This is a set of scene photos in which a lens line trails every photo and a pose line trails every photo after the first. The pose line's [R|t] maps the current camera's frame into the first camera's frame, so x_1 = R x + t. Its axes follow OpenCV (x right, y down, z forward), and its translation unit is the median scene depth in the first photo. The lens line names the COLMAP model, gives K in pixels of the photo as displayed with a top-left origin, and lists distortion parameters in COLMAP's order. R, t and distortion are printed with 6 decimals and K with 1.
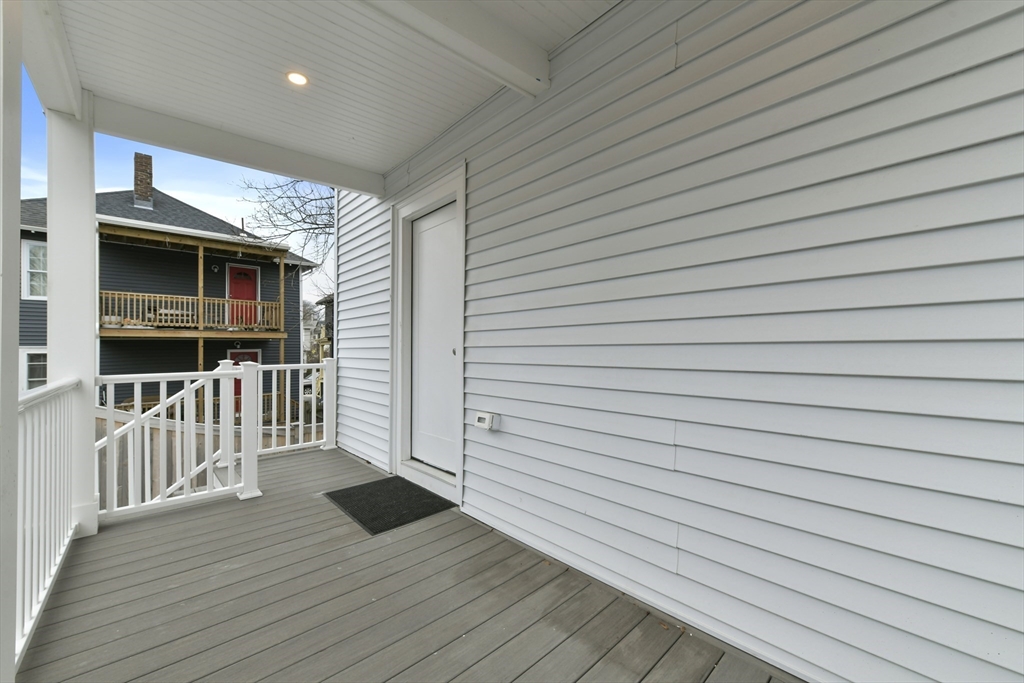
lens RADIAL K [[415.4, 0, 512.0], [0, 415.4, 341.5], [0, 0, 1]] dist [0.000890, -0.000072]
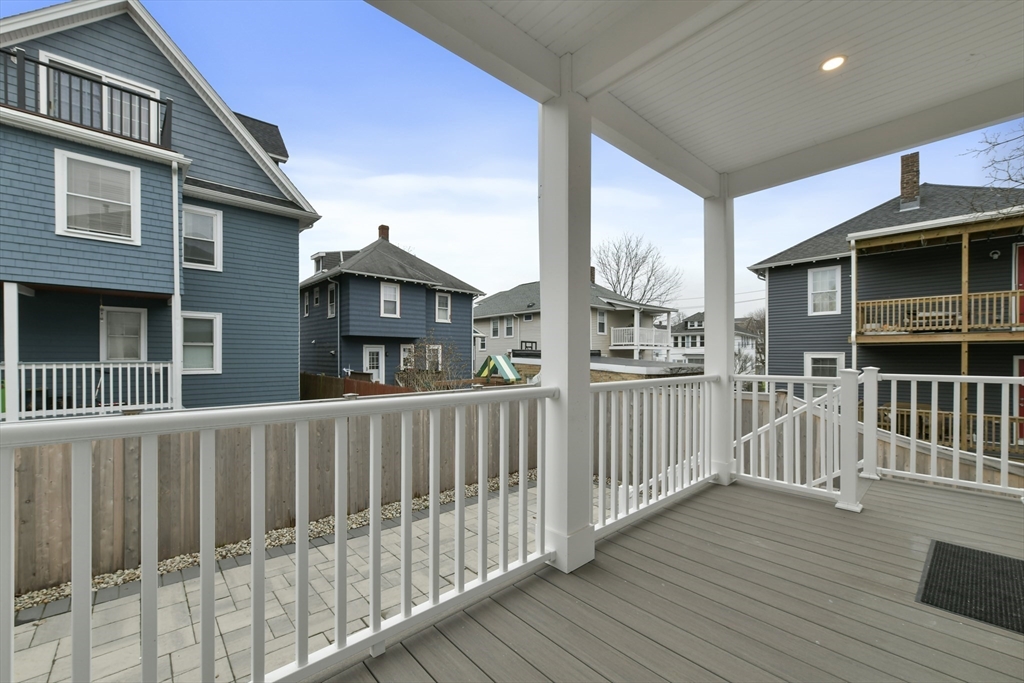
lens RADIAL K [[410.5, 0, 503.6], [0, 410.5, 354.7], [0, 0, 1]] dist [0.002125, 0.000156]
pose [[-0.020579, 0.003904, -0.999781, 0.112606], [0.015598, 0.999872, 0.003583, 0.000030], [0.999667, -0.015521, -0.020637, 0.074801]]
